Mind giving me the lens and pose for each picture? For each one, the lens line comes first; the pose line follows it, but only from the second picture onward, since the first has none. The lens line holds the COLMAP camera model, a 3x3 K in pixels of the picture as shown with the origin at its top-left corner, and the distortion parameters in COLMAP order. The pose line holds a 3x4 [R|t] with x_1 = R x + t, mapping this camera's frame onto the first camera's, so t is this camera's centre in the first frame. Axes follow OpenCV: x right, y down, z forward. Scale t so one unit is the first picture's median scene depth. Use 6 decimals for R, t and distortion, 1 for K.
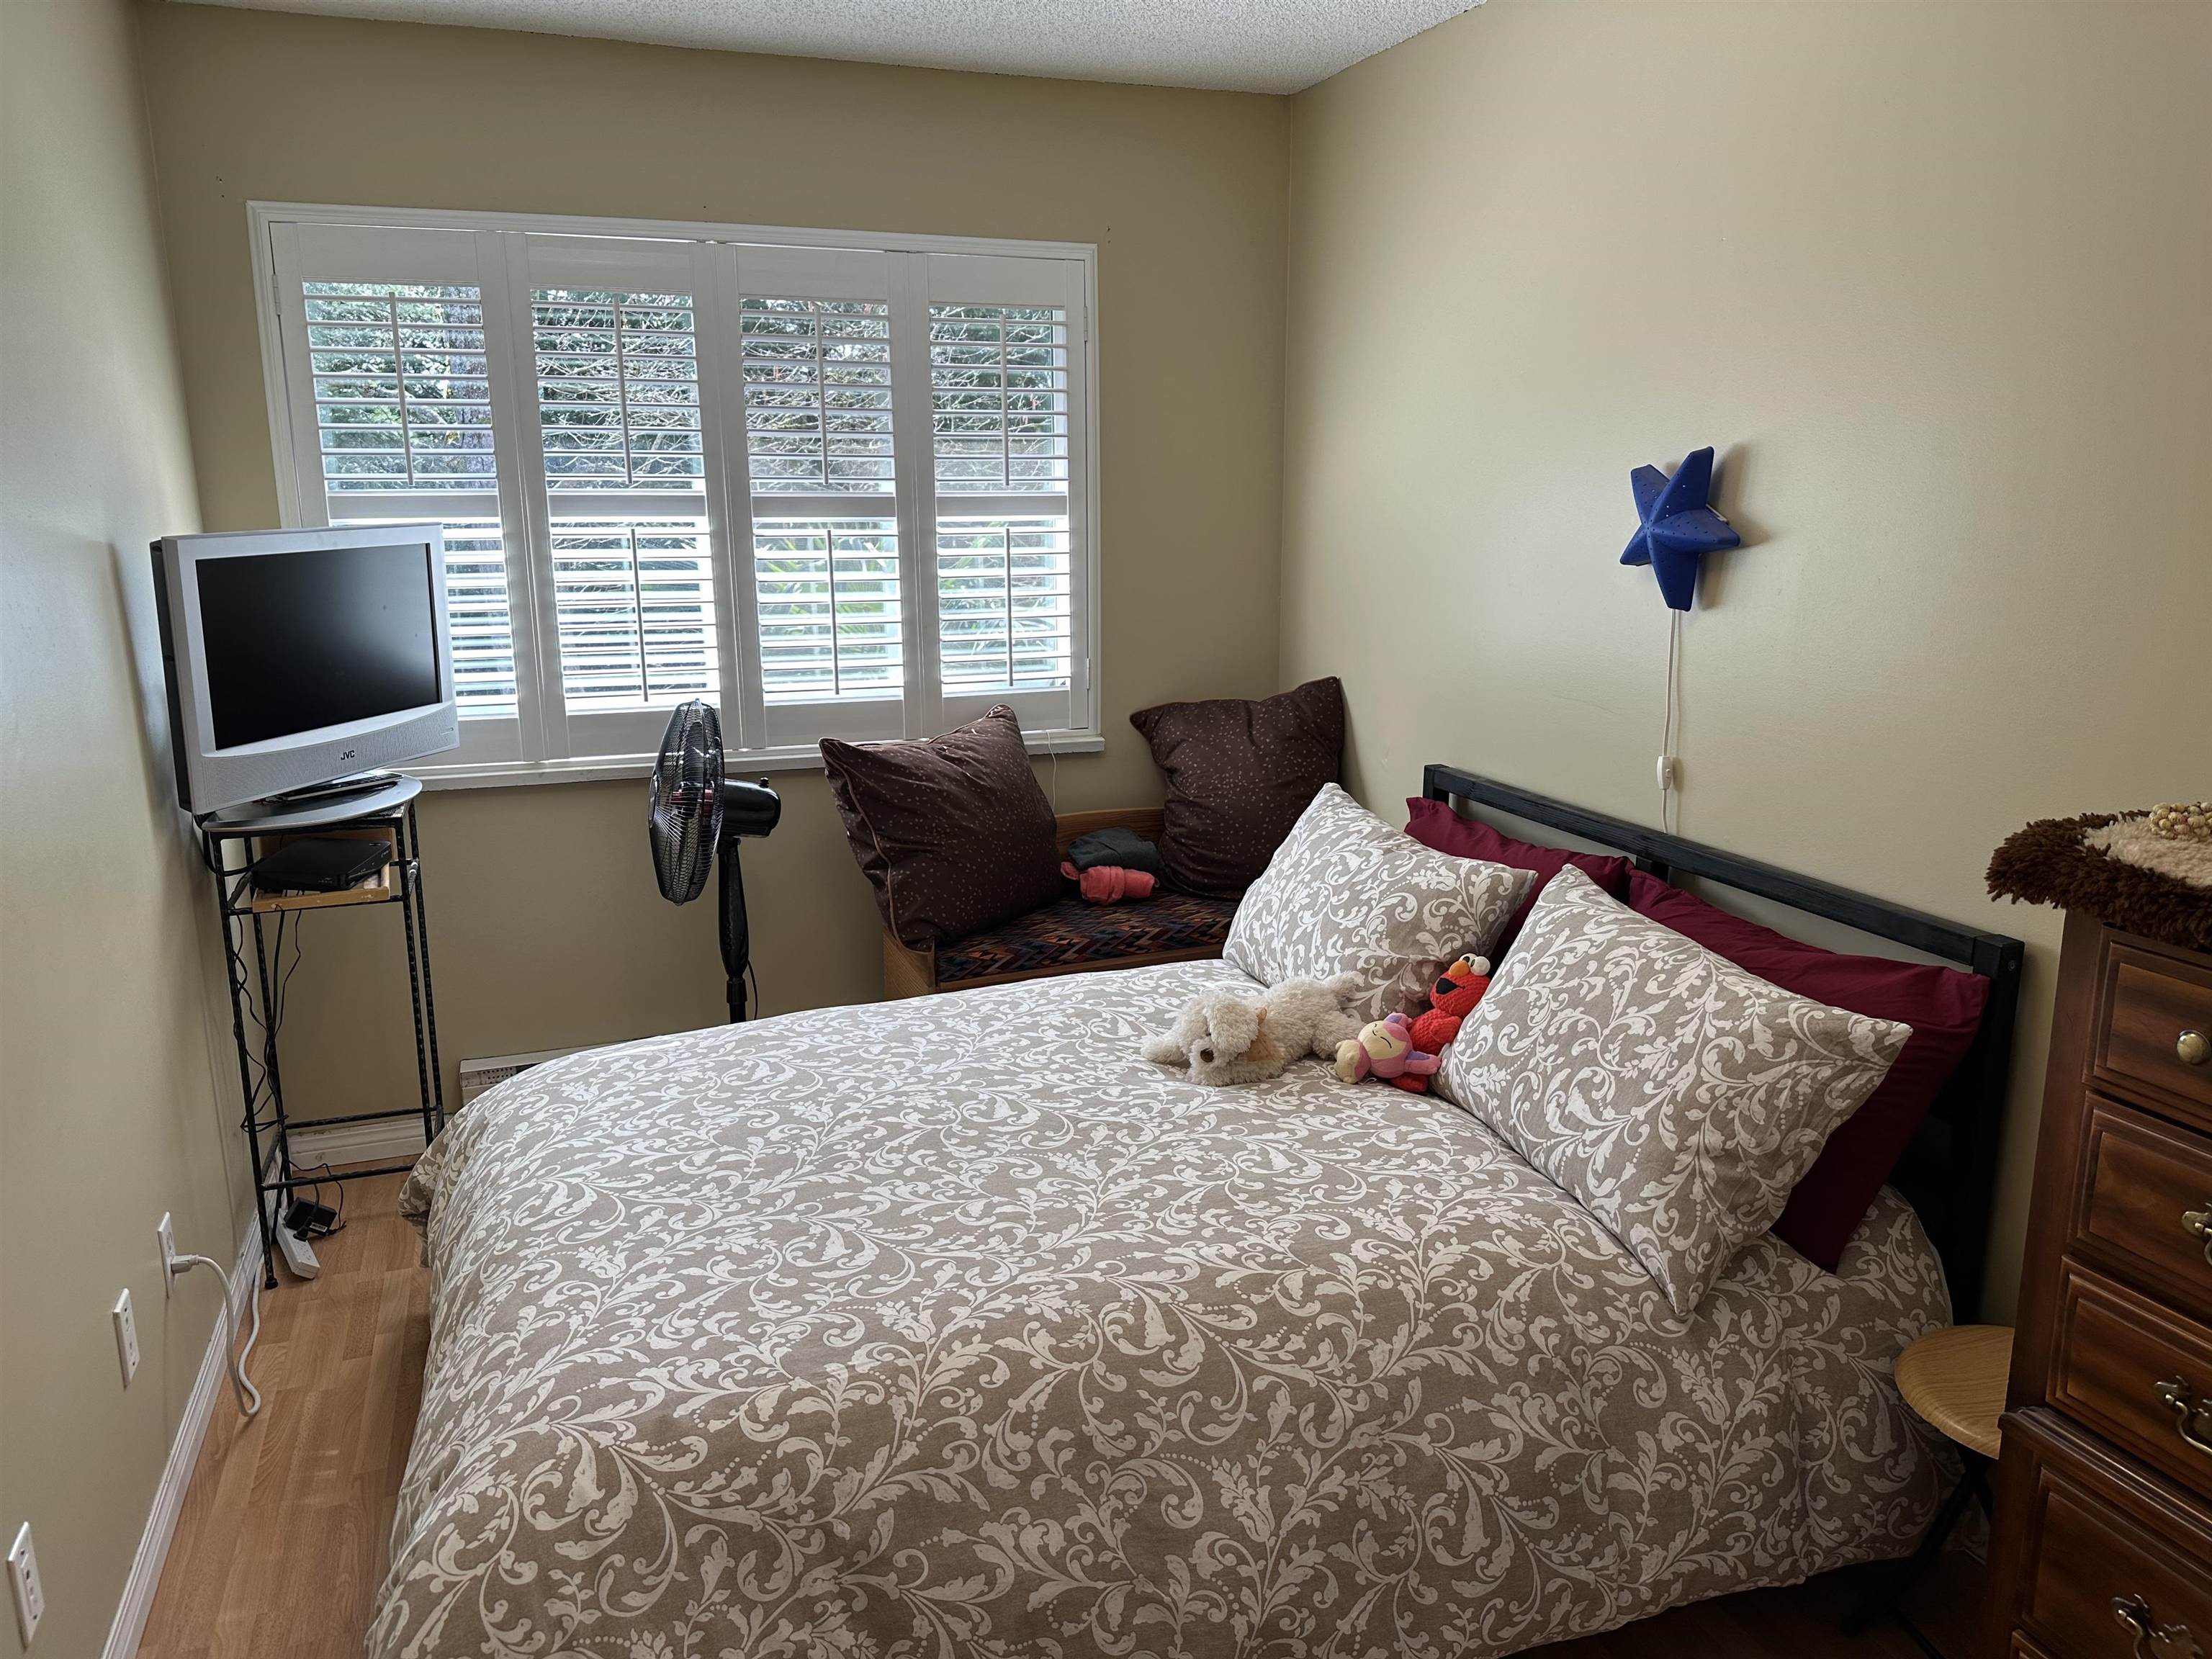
lens RADIAL K [[1548.3, 0, 1105.6], [0, 1548.3, 829.3], [0, 0, 1]] dist [0.076326, -0.101454]
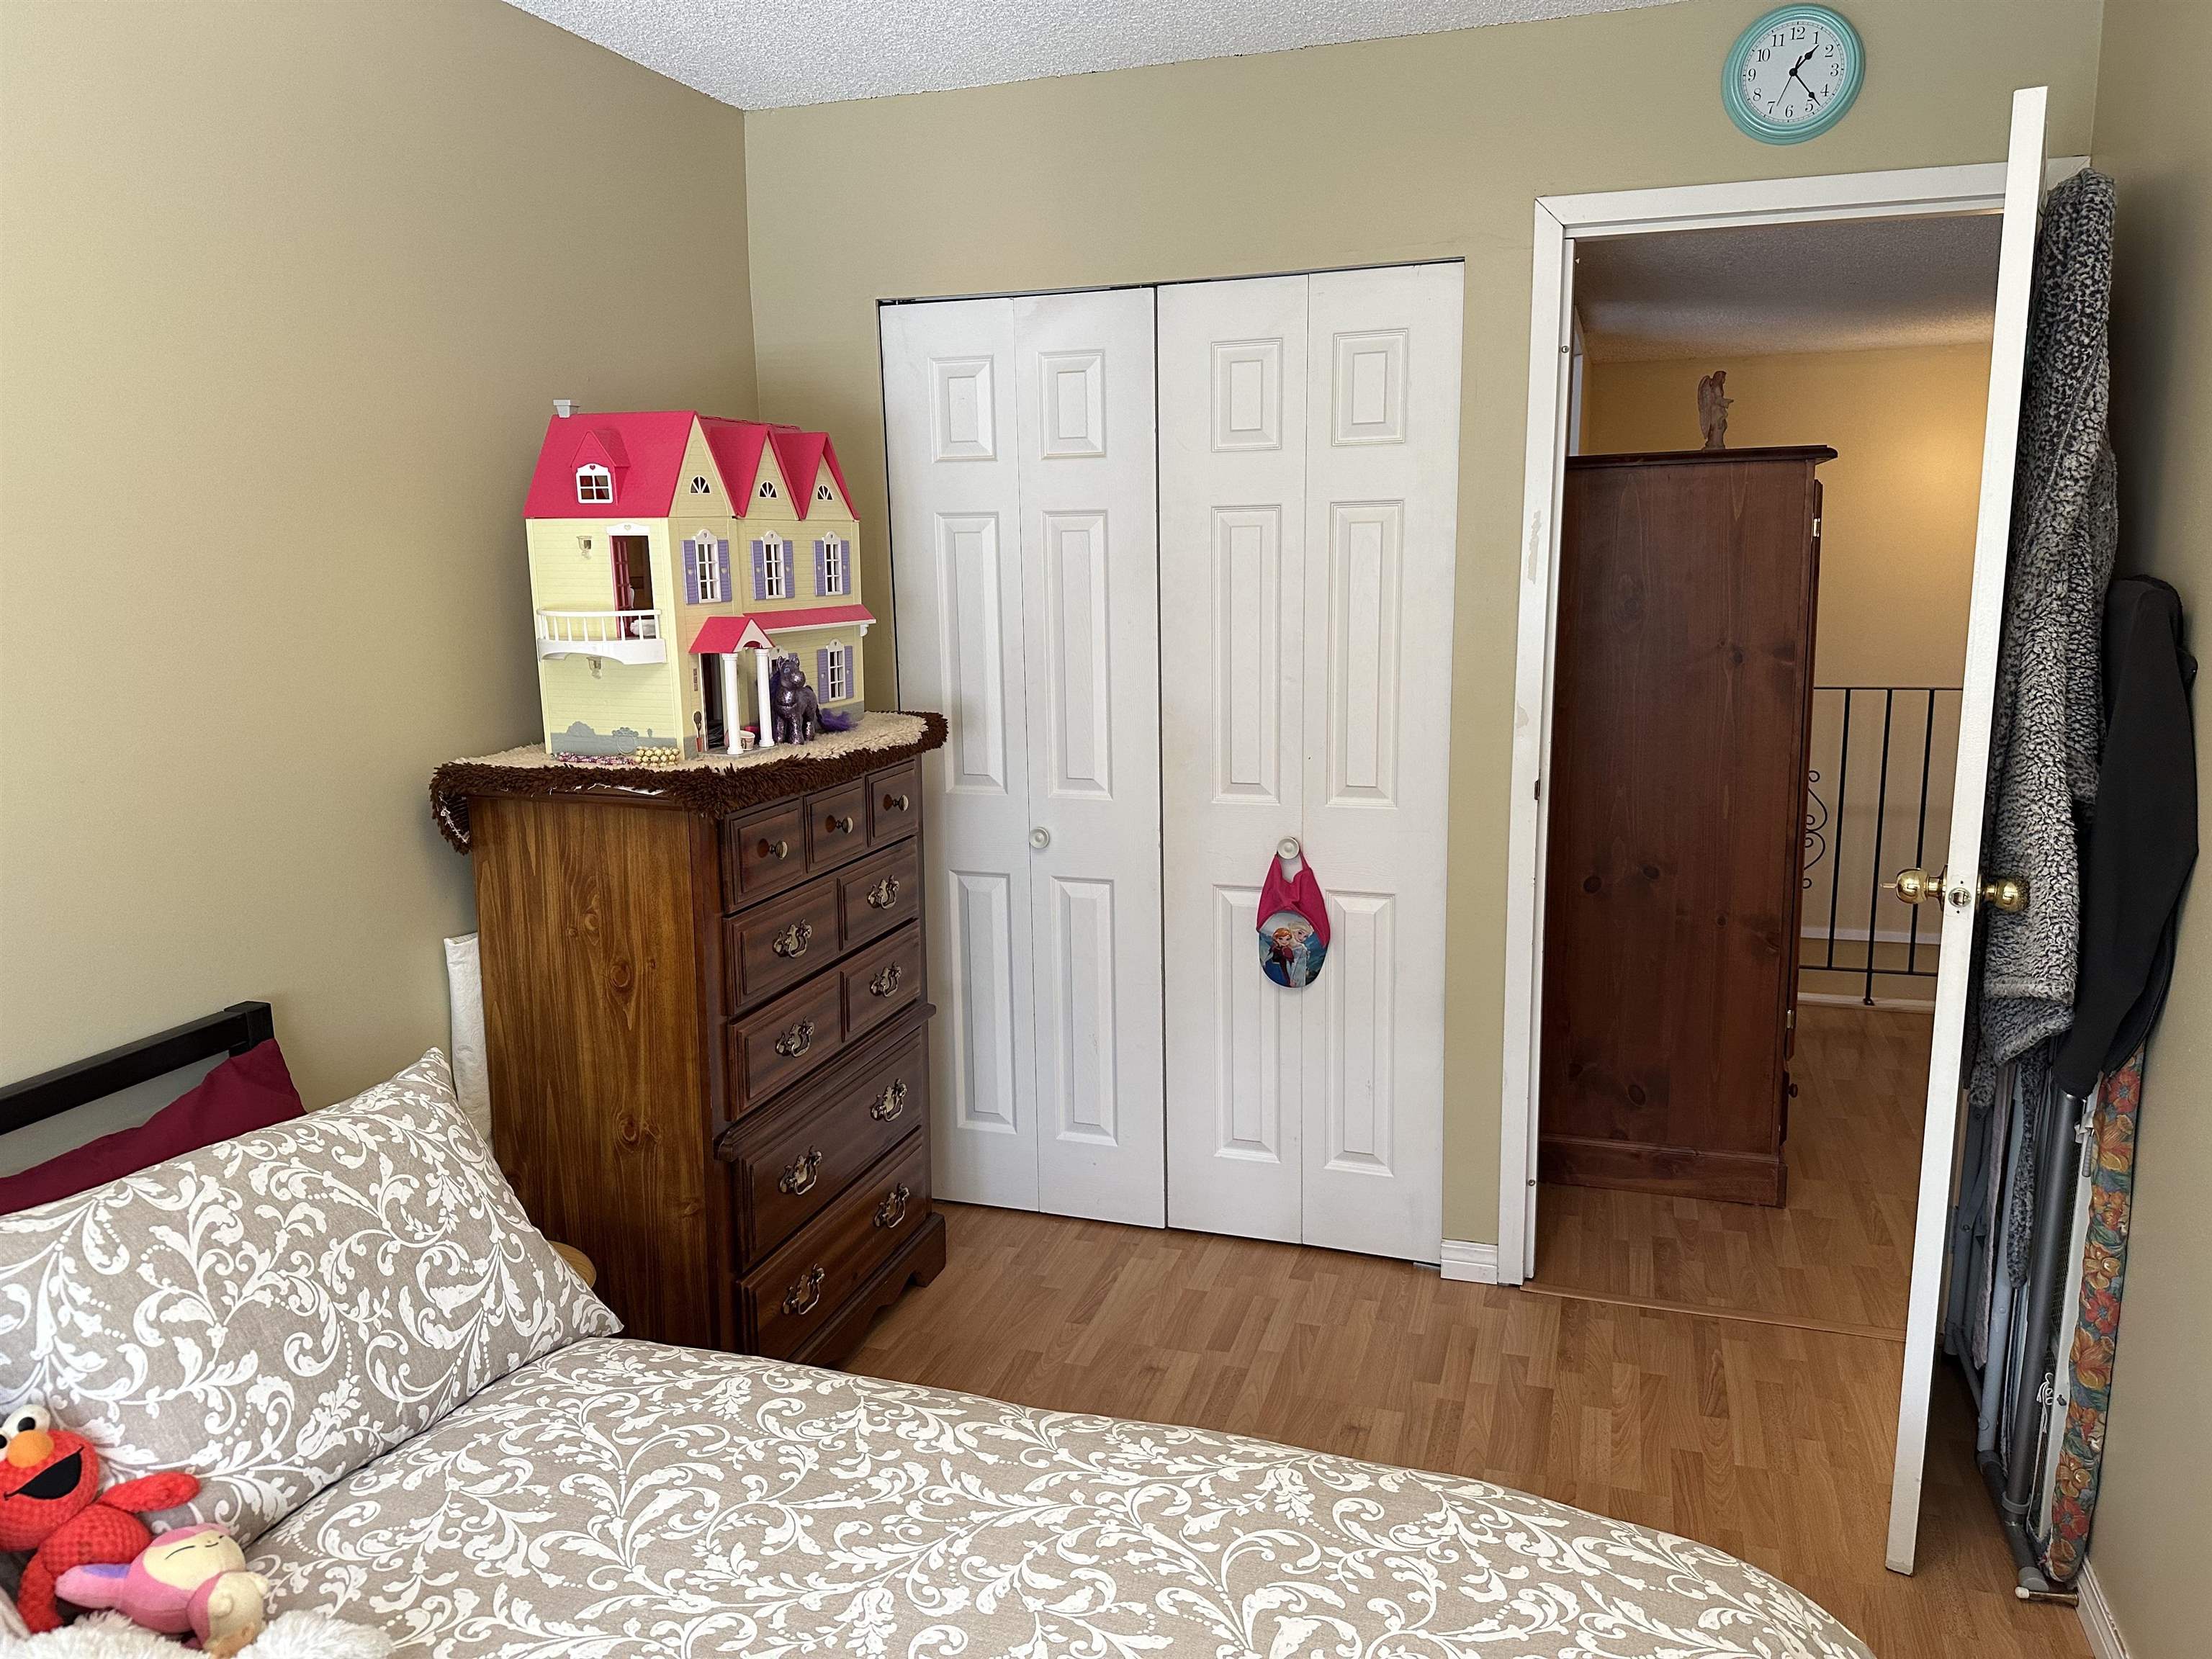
lens RADIAL K [[1548.3, 0, 1102.0], [0, 1548.3, 821.7], [0, 0, 1]] dist [0.076326, -0.101454]
pose [[-0.775362, -0.101818, 0.623255, -0.474395], [0.159985, 0.923054, 0.349823, -0.302444], [-0.610916, 0.370951, -0.699412, 1.316785]]
